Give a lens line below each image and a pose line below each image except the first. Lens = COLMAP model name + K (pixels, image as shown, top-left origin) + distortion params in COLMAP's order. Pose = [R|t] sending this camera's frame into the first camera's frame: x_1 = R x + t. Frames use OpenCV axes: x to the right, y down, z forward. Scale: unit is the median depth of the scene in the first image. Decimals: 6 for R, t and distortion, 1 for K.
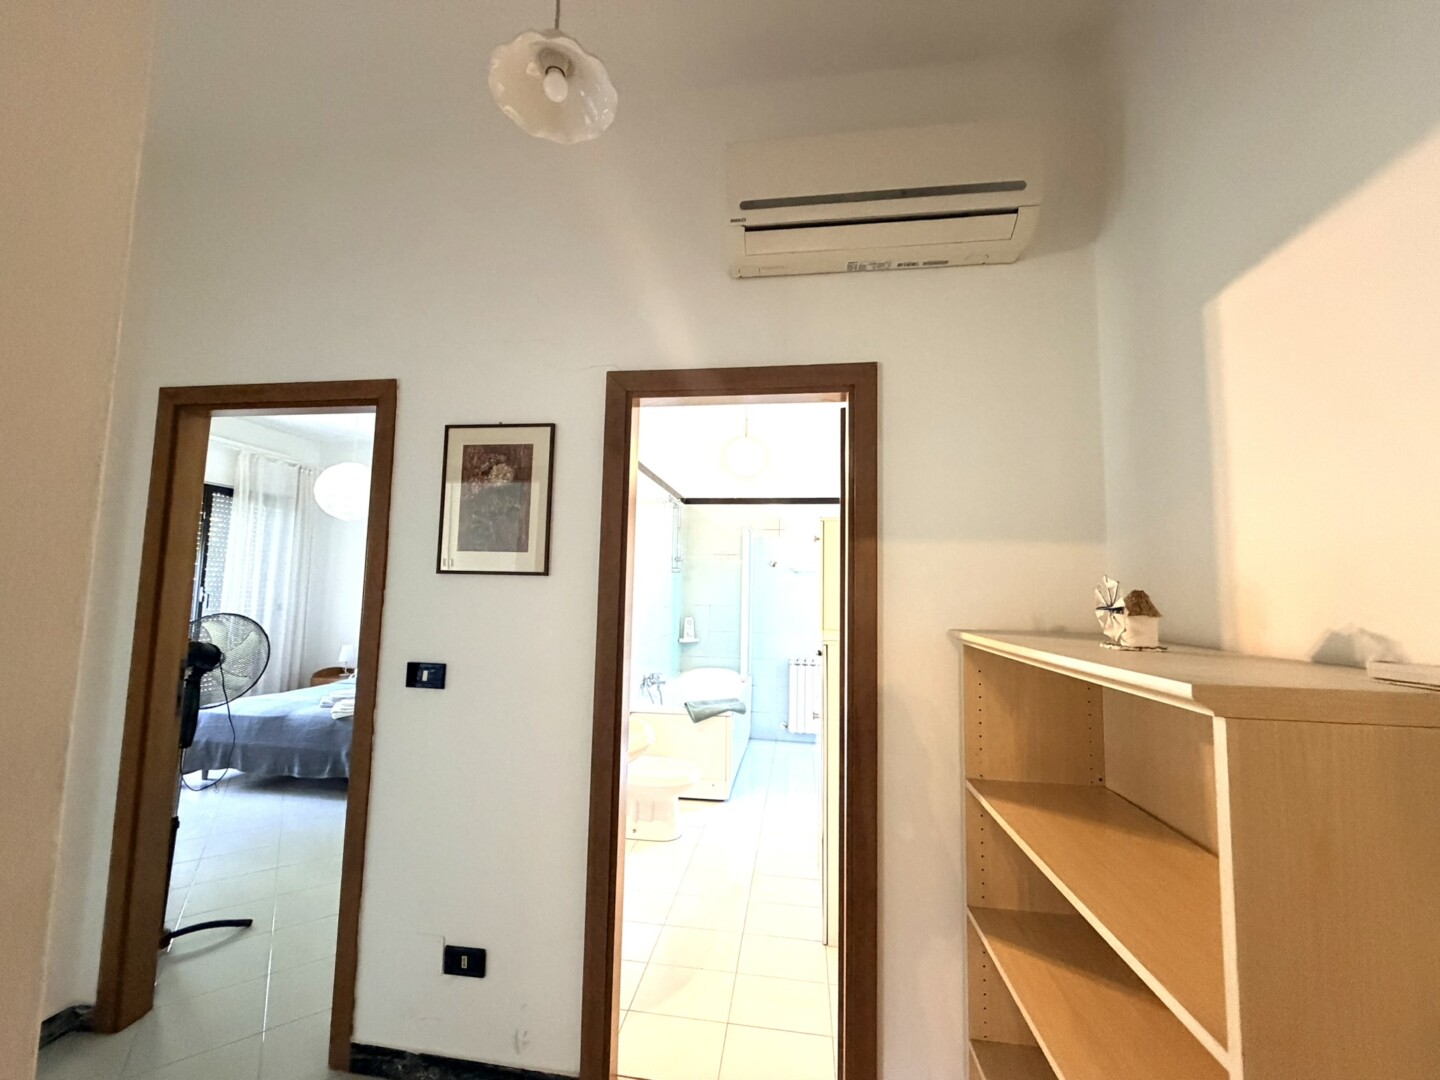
lens RADIAL K [[578.2, 0, 715.7], [0, 578.2, 548.8], [0, 0, 1]] dist [0.002186, 0.000452]
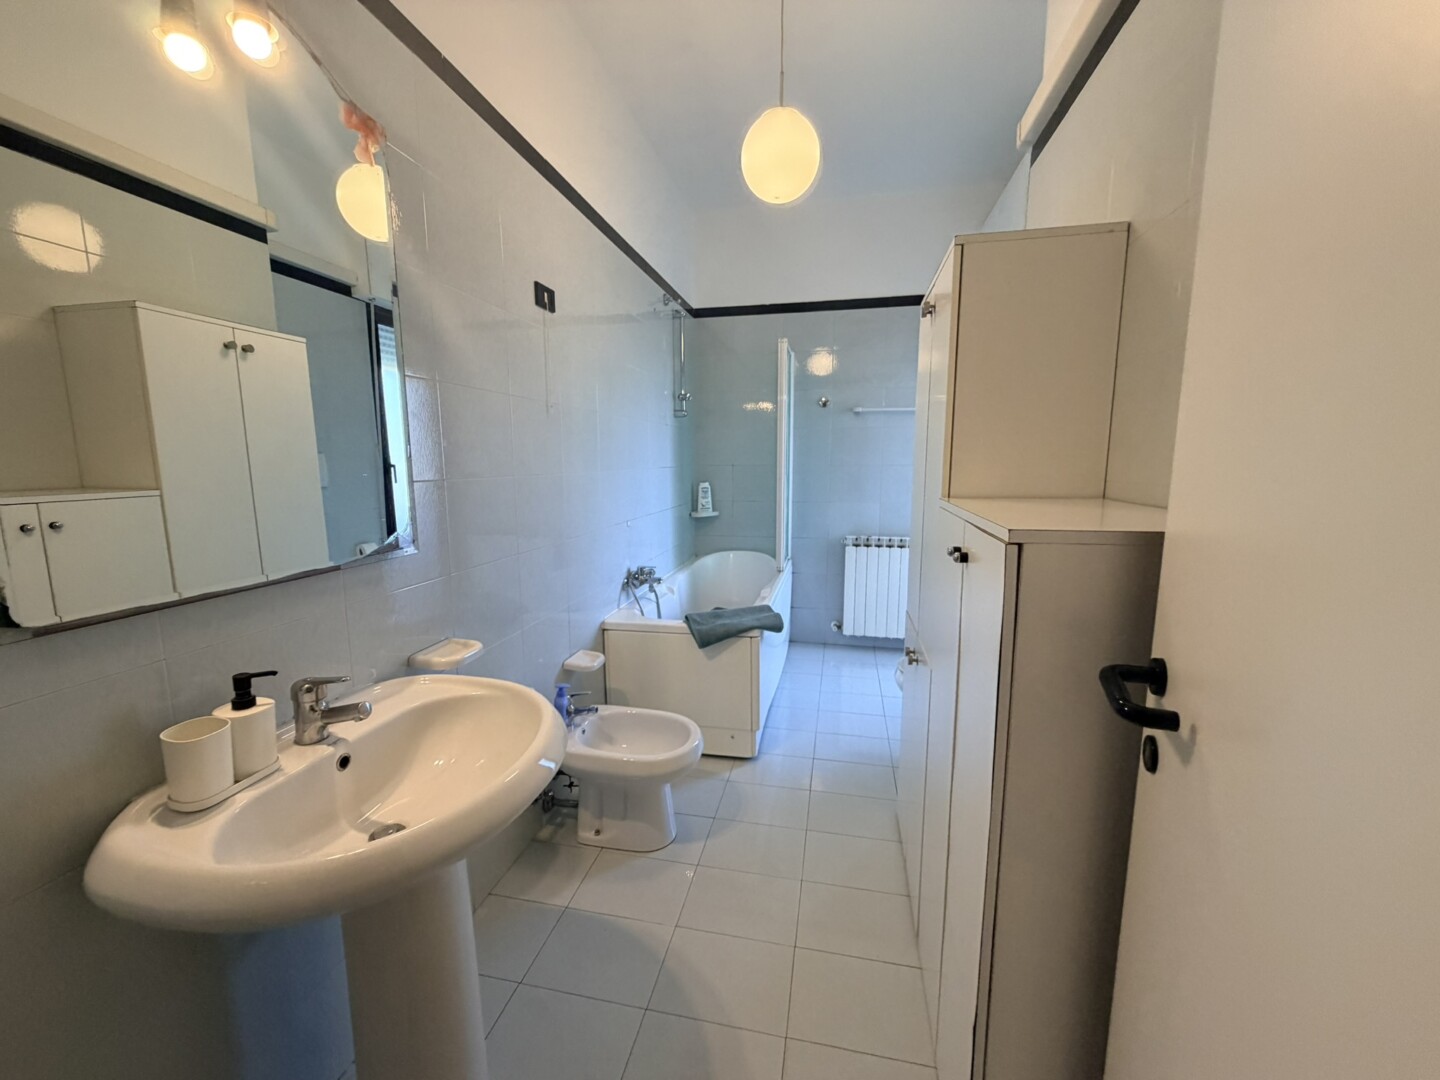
lens RADIAL K [[578.2, 0, 715.7], [0, 578.2, 548.8], [0, 0, 1]] dist [0.002186, 0.000452]
pose [[0.997157, -0.016493, -0.073520, 0.021370], [0.032606, 0.974109, 0.223715, 0.042041], [0.067927, -0.225476, 0.971878, 0.313177]]
